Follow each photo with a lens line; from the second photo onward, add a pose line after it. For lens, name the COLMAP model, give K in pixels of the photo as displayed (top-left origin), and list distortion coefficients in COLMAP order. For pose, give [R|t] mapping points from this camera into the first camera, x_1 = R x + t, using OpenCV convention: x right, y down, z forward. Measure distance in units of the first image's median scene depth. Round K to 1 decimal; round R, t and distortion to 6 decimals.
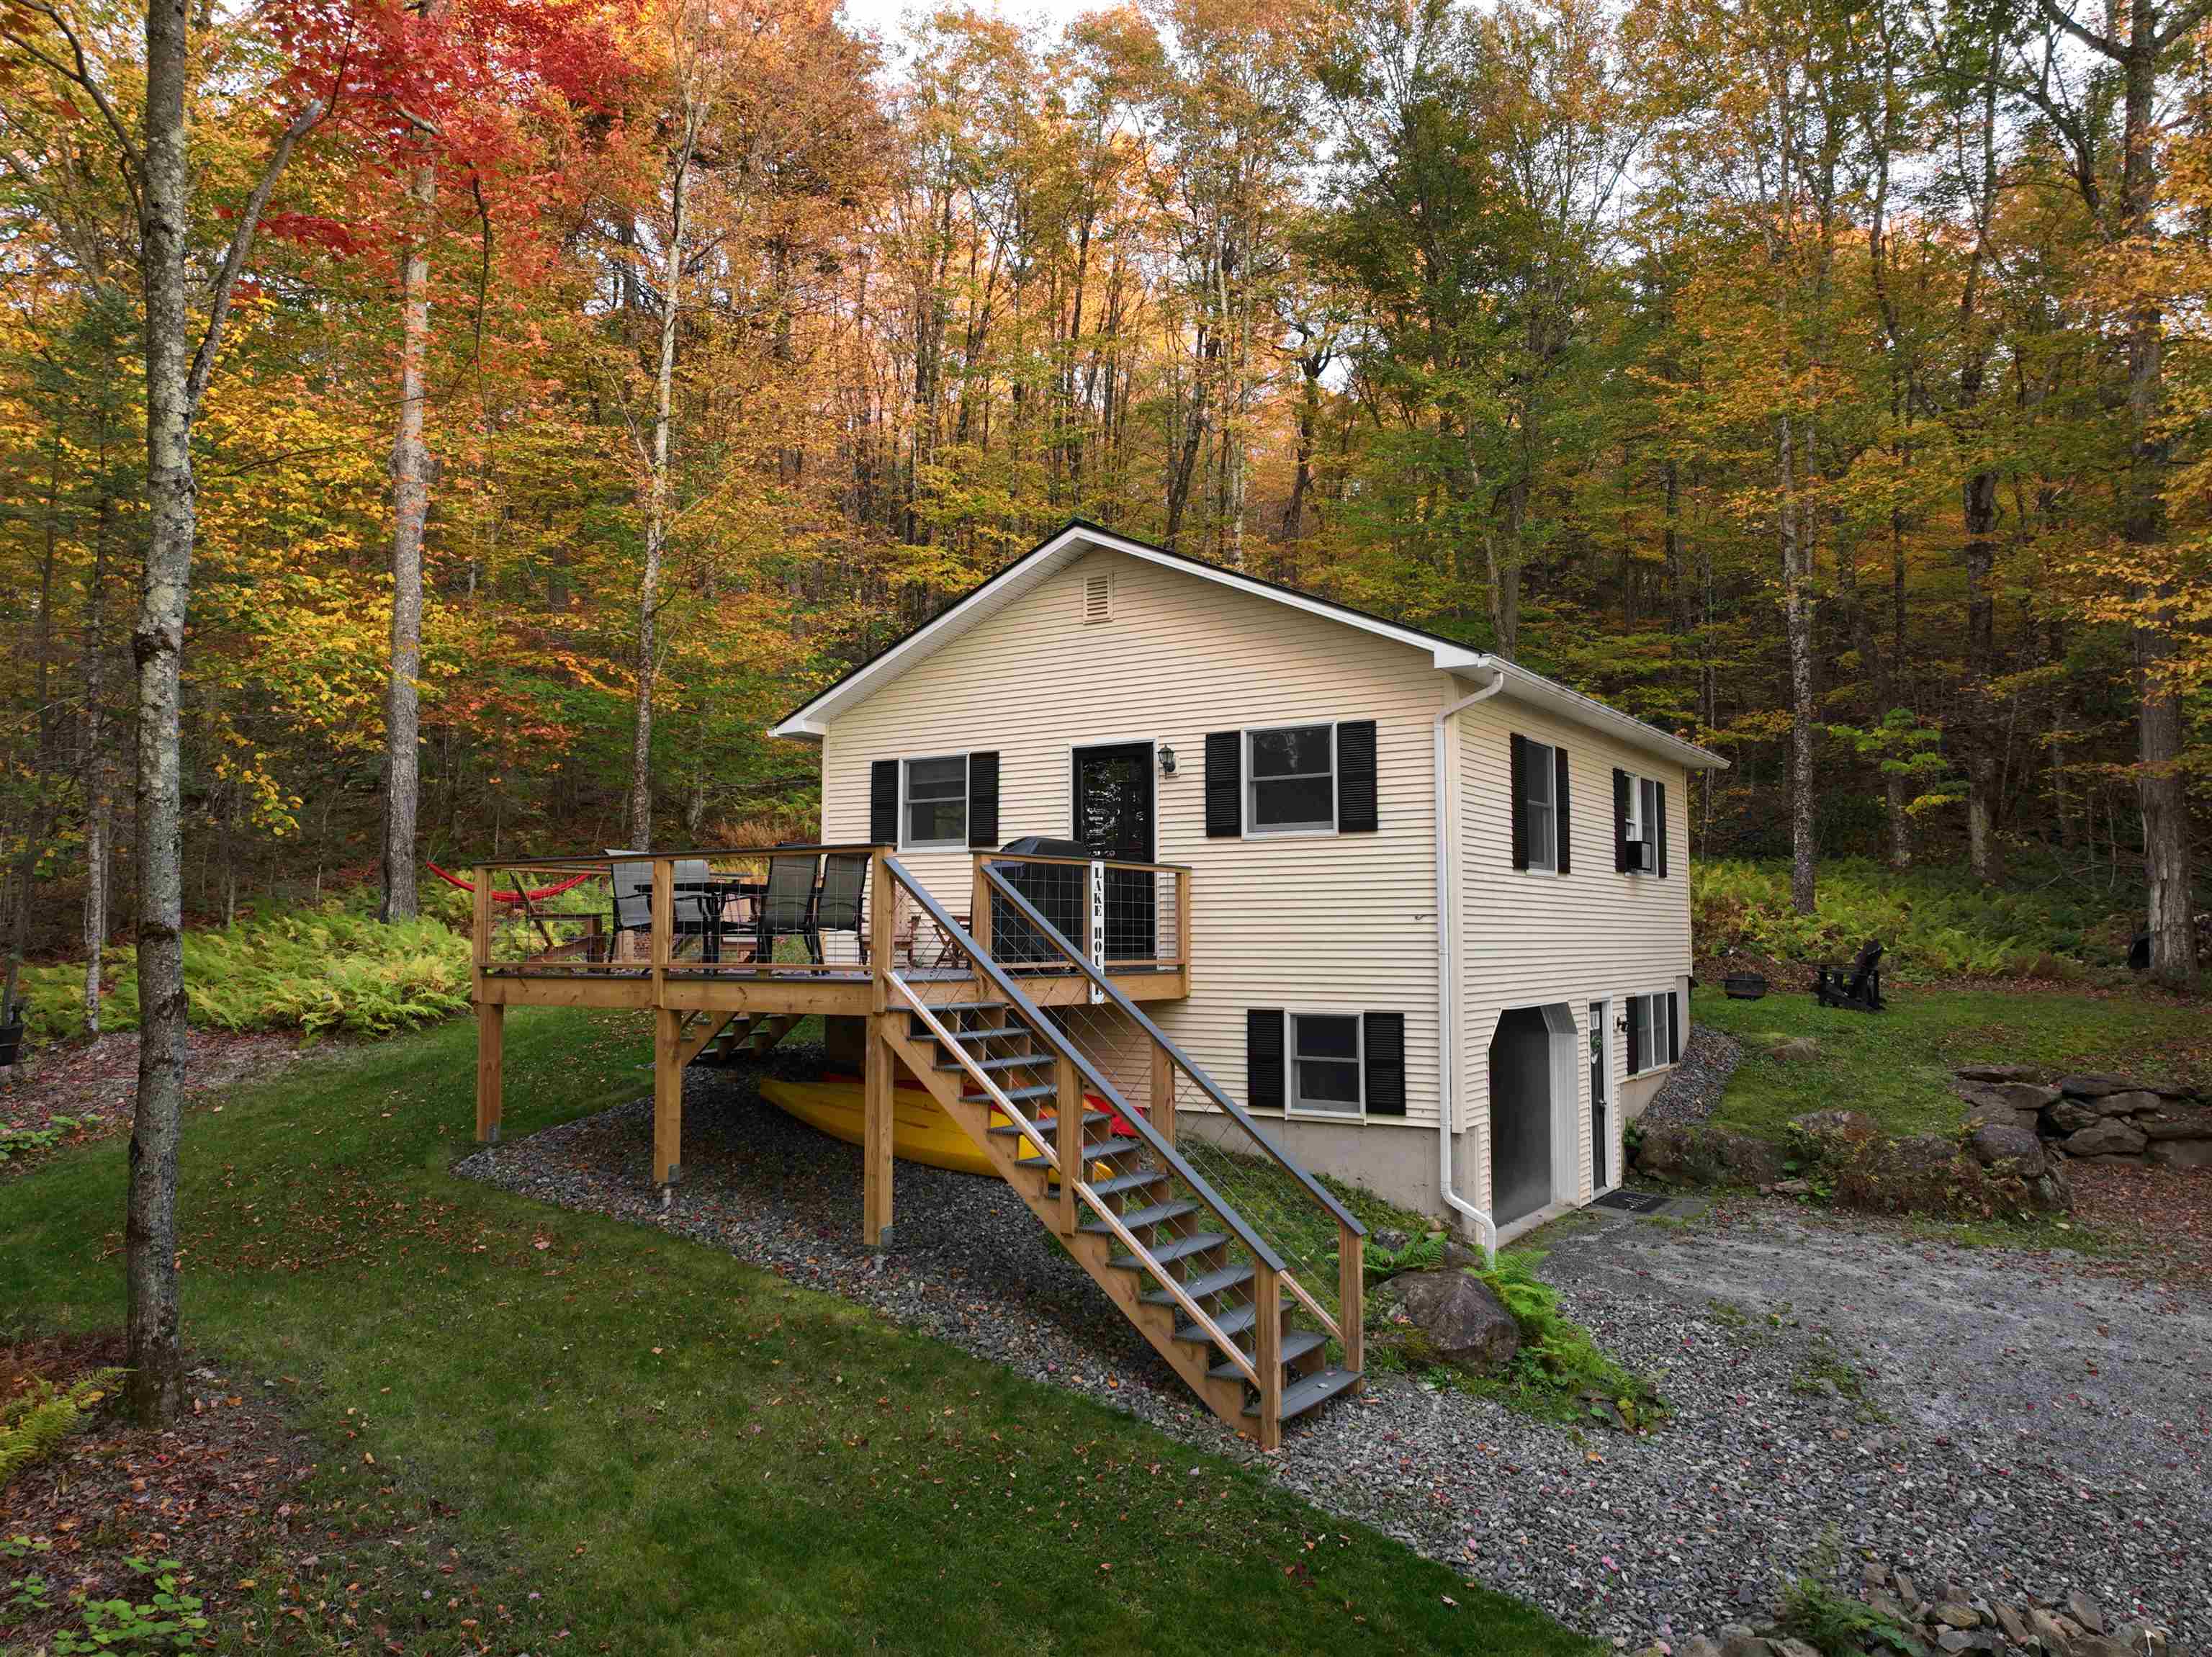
lens RADIAL K [[1557.4, 0, 1108.0], [0, 1557.4, 826.4], [0, 0, 1]] dist [0.010525, -0.004022]
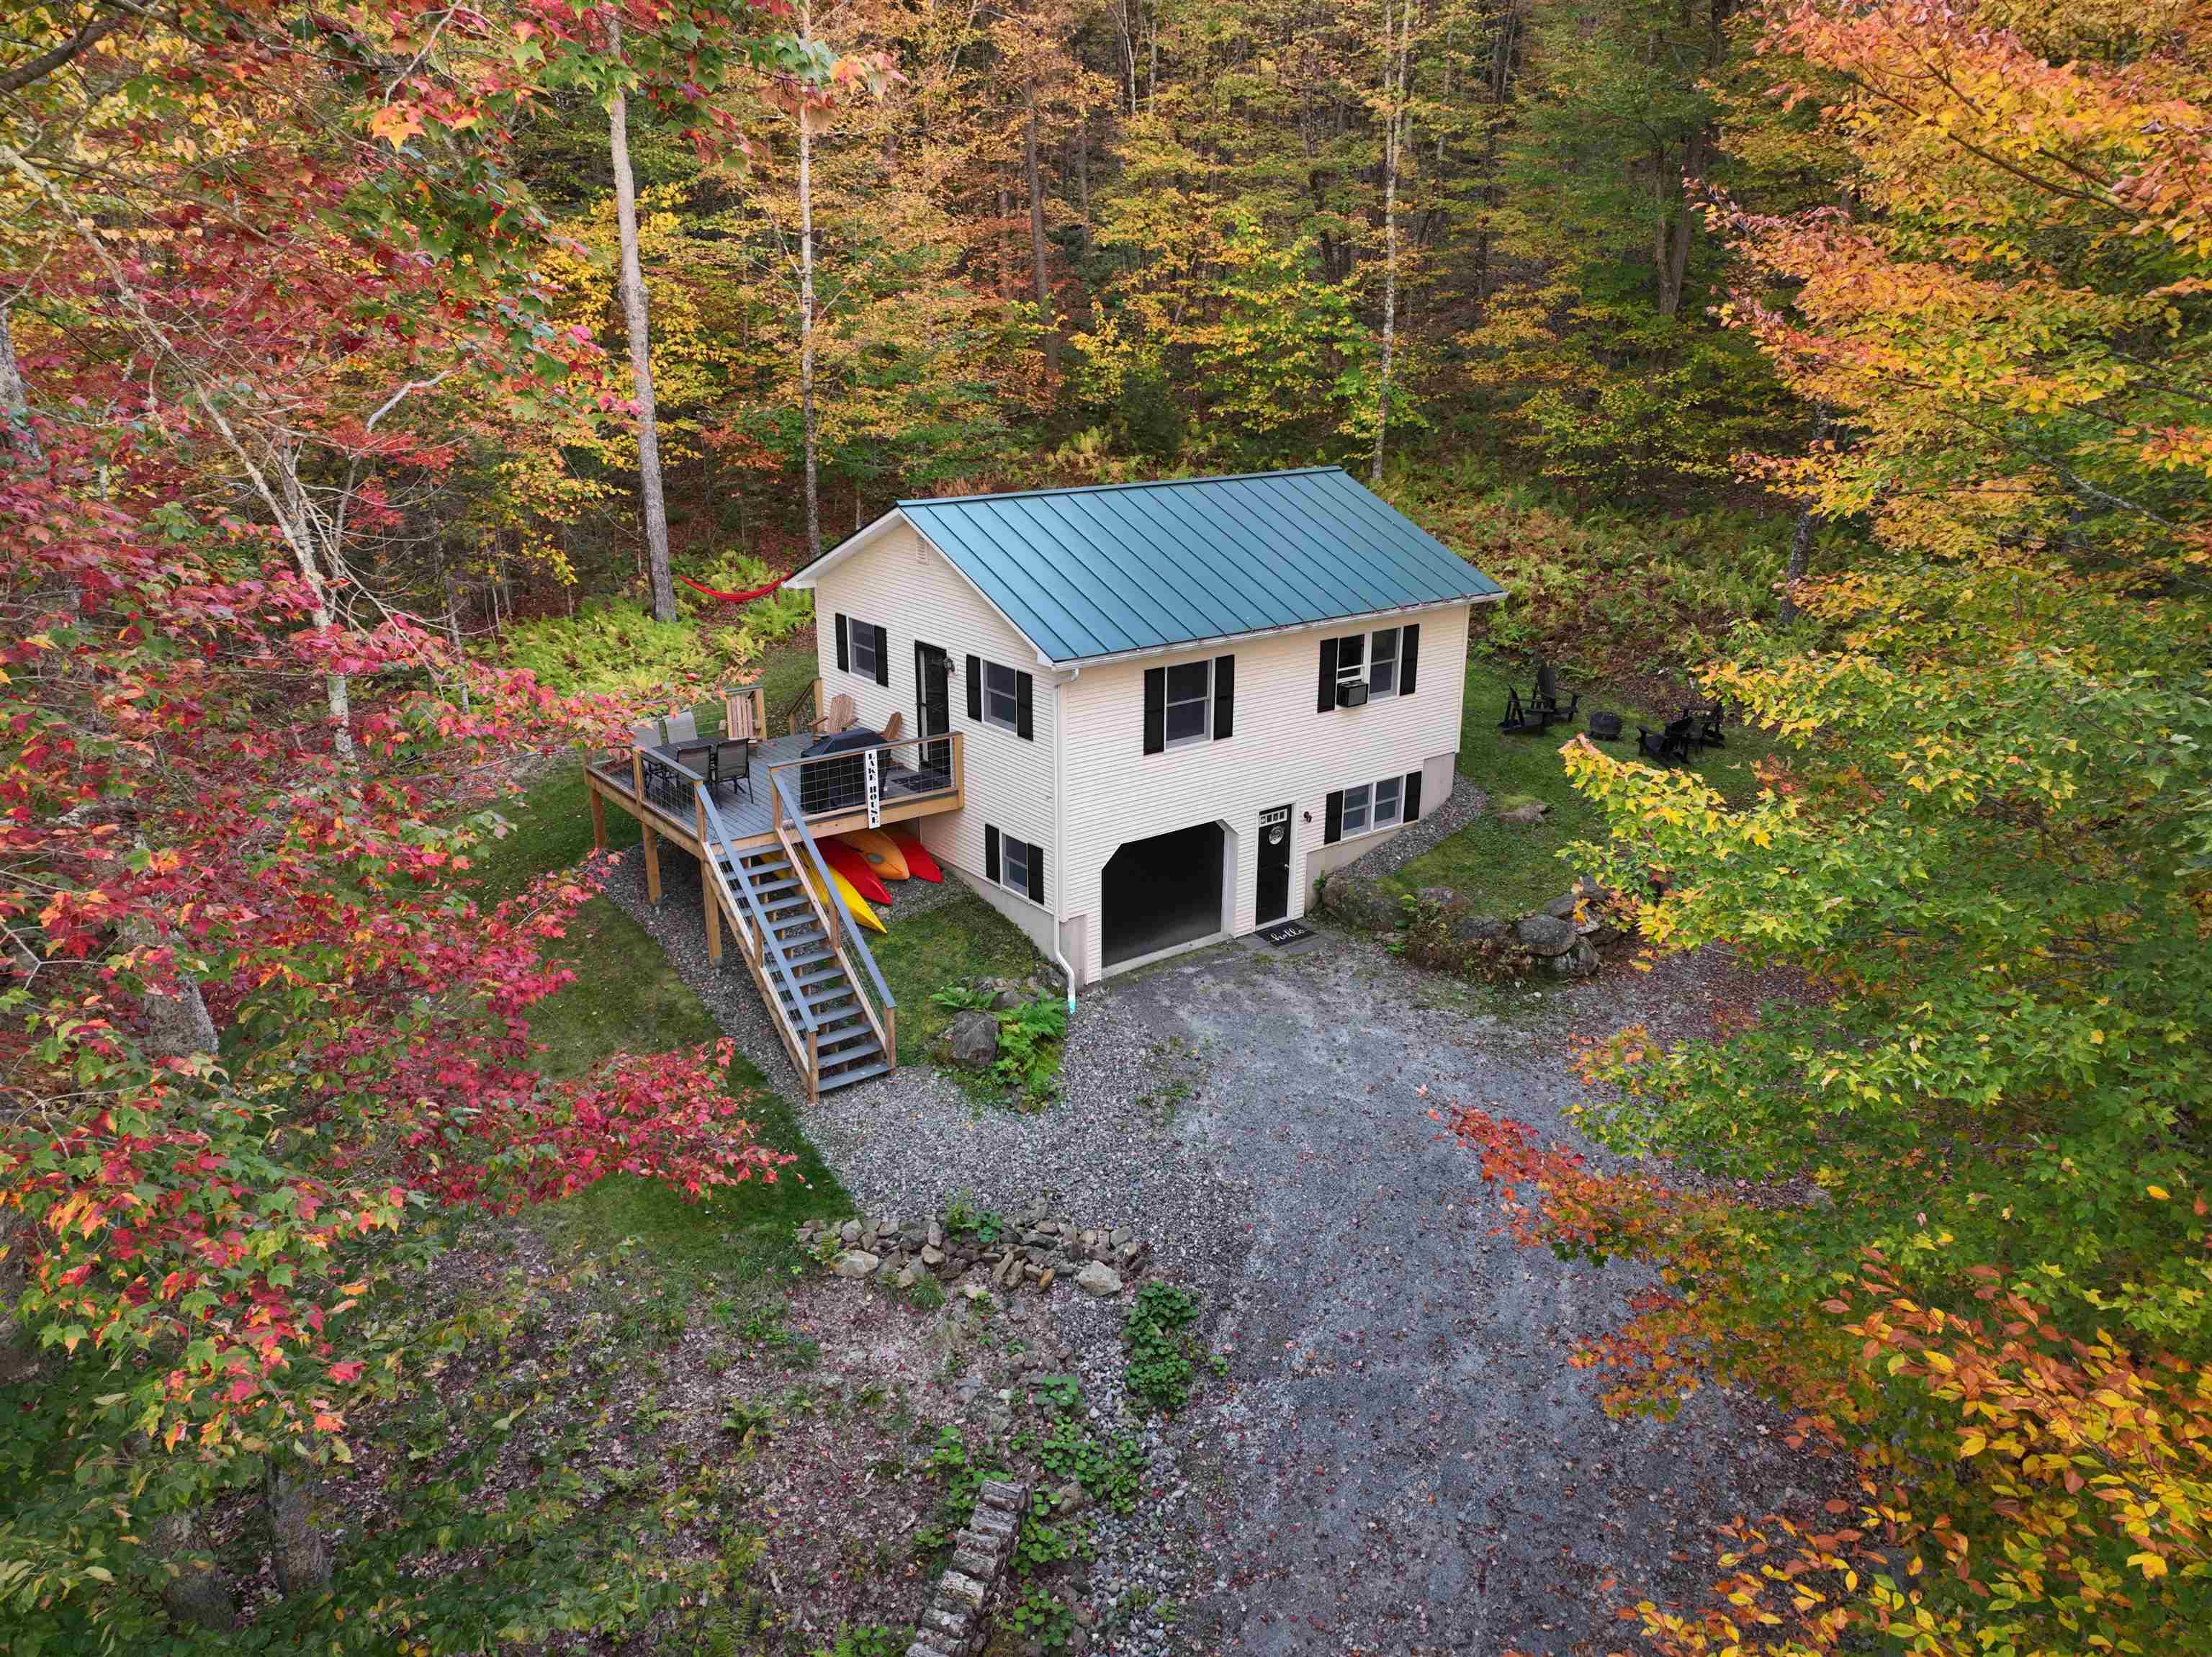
lens RADIAL K [[1557.4, 0, 1103.6], [0, 1557.4, 825.6], [0, 0, 1]] dist [0.010525, -0.004022]
pose [[0.940437, 0.109871, -0.321724, 0.751724], [0.021631, 0.925082, 0.379152, -0.515320], [0.339279, -0.363528, 0.867604, -0.413642]]
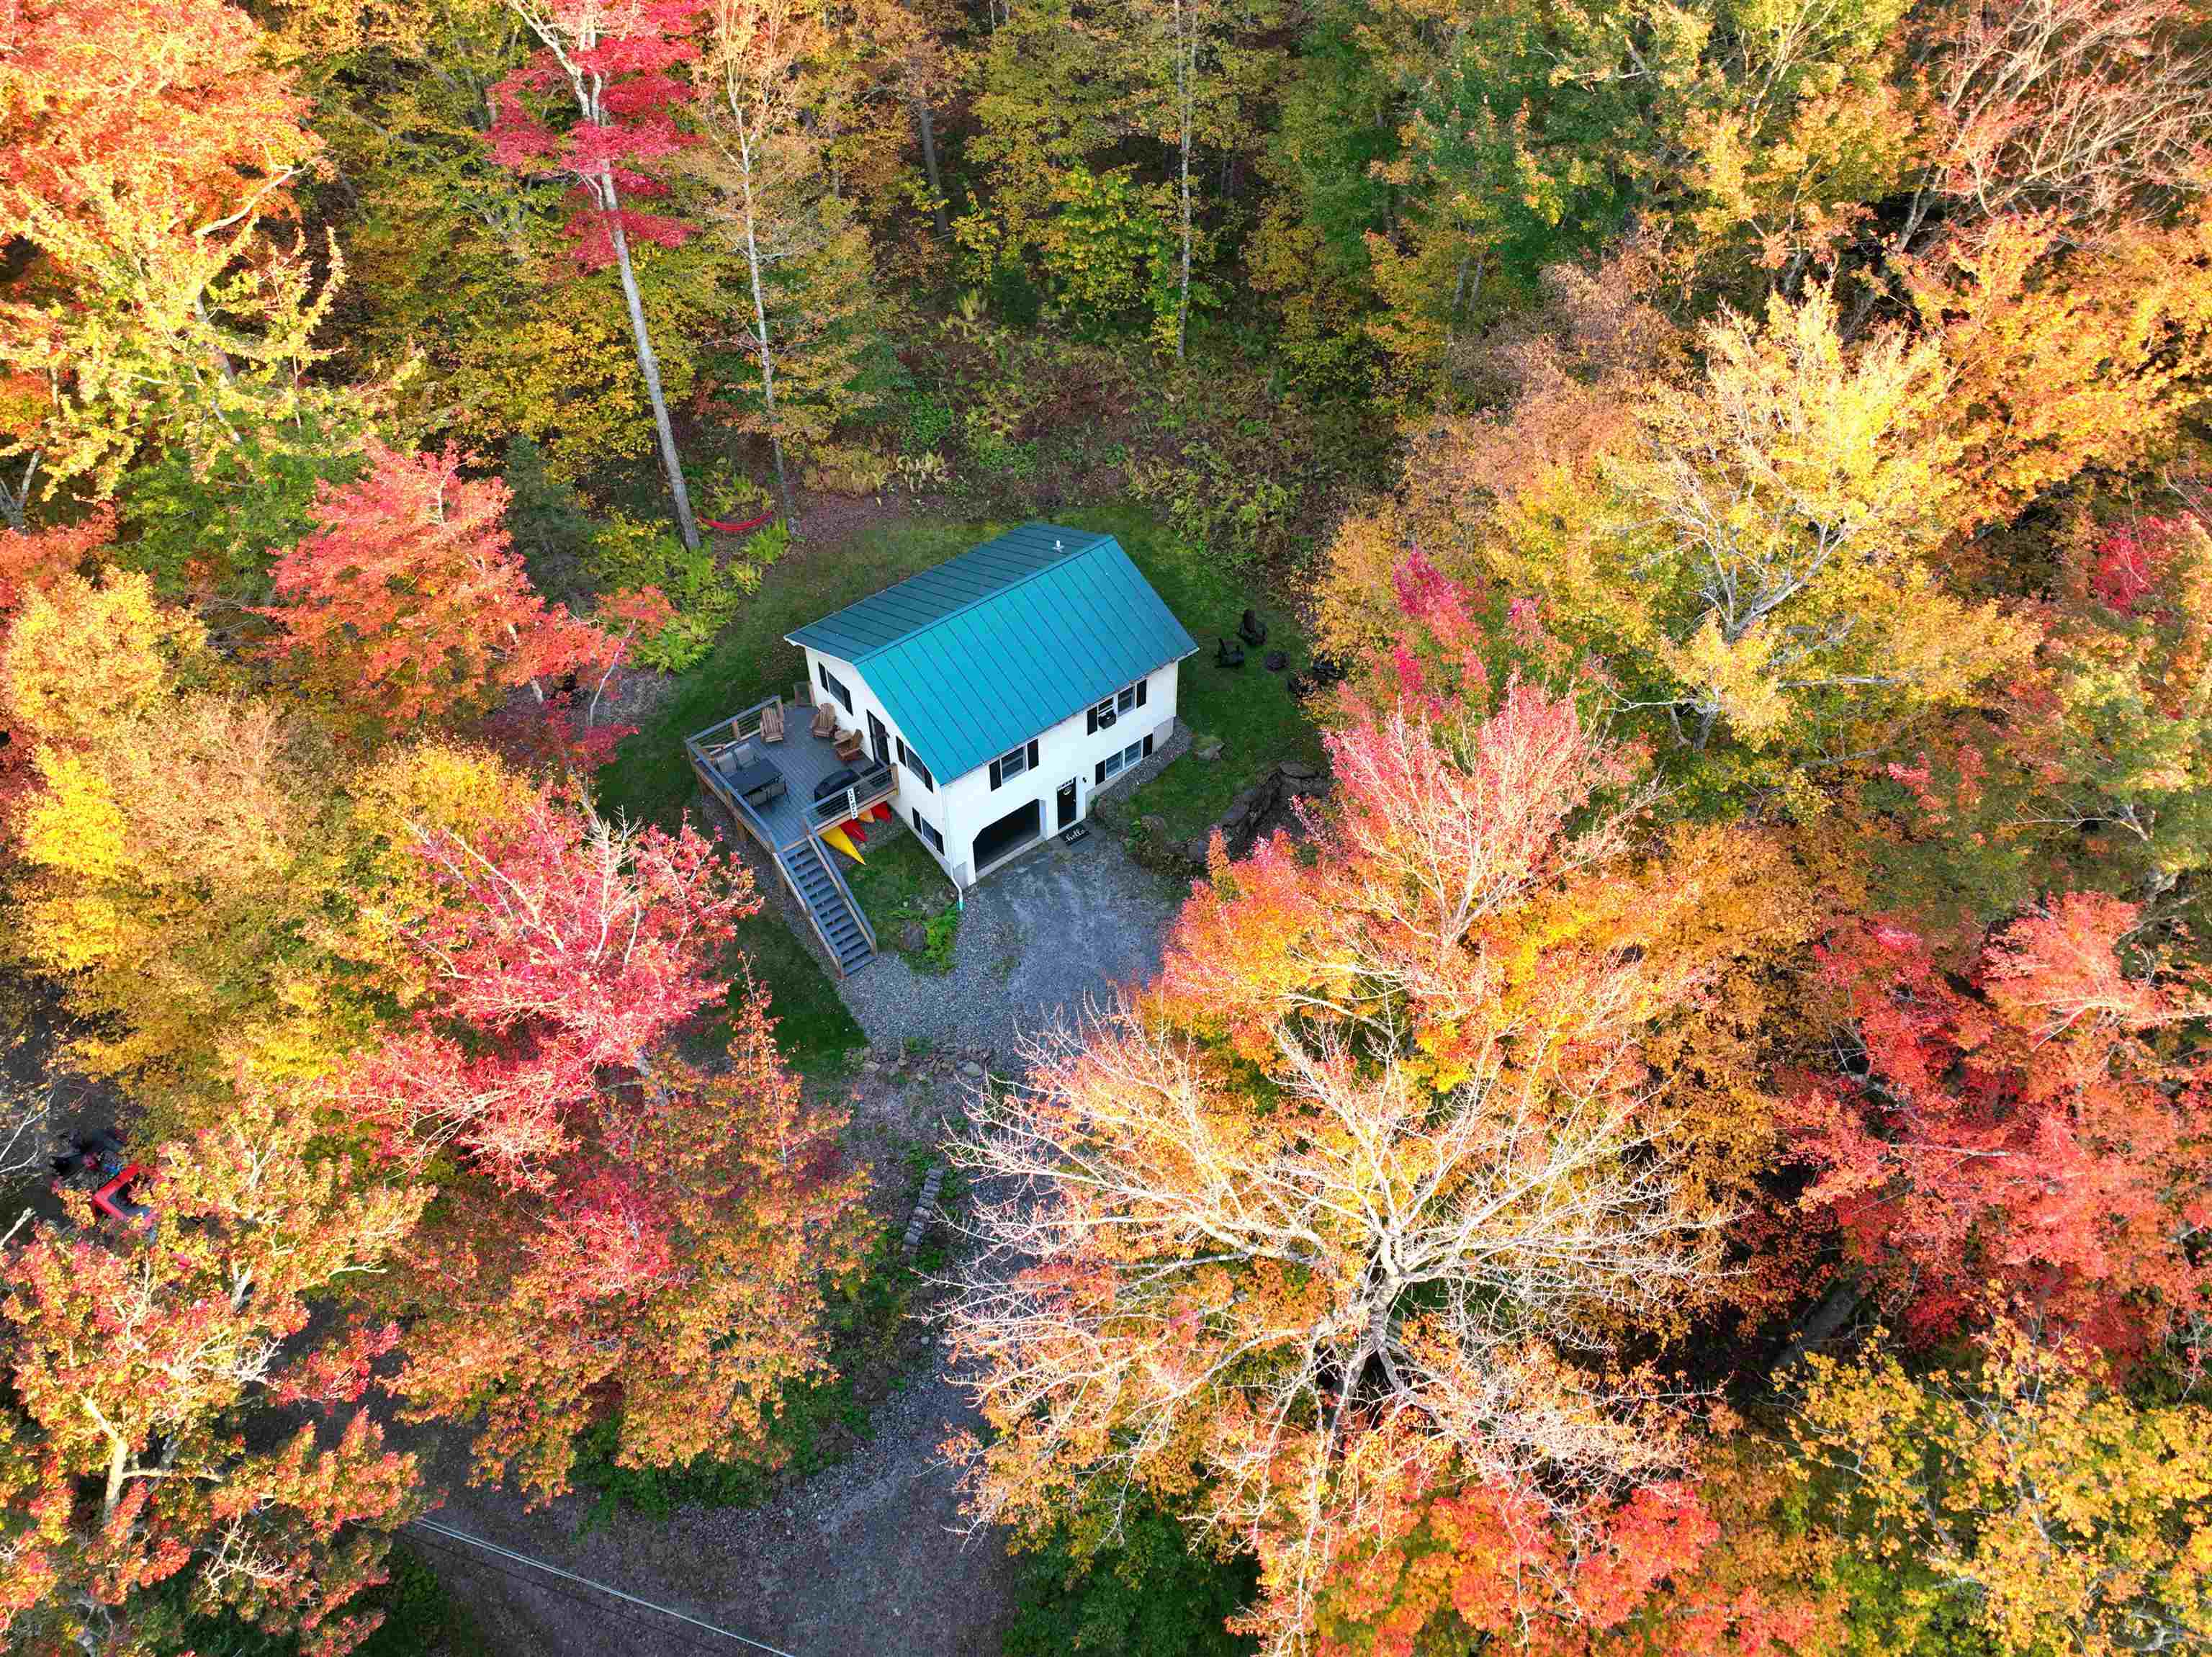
lens RADIAL K [[1557.4, 0, 1102.2], [0, 1557.4, 832.7], [0, 0, 1]] dist [0.010525, -0.004022]
pose [[0.950955, 0.226366, -0.210816, 1.160008], [0.021411, 0.631723, 0.774898, -2.348071], [0.308589, -0.741407, 0.595893, -0.842951]]
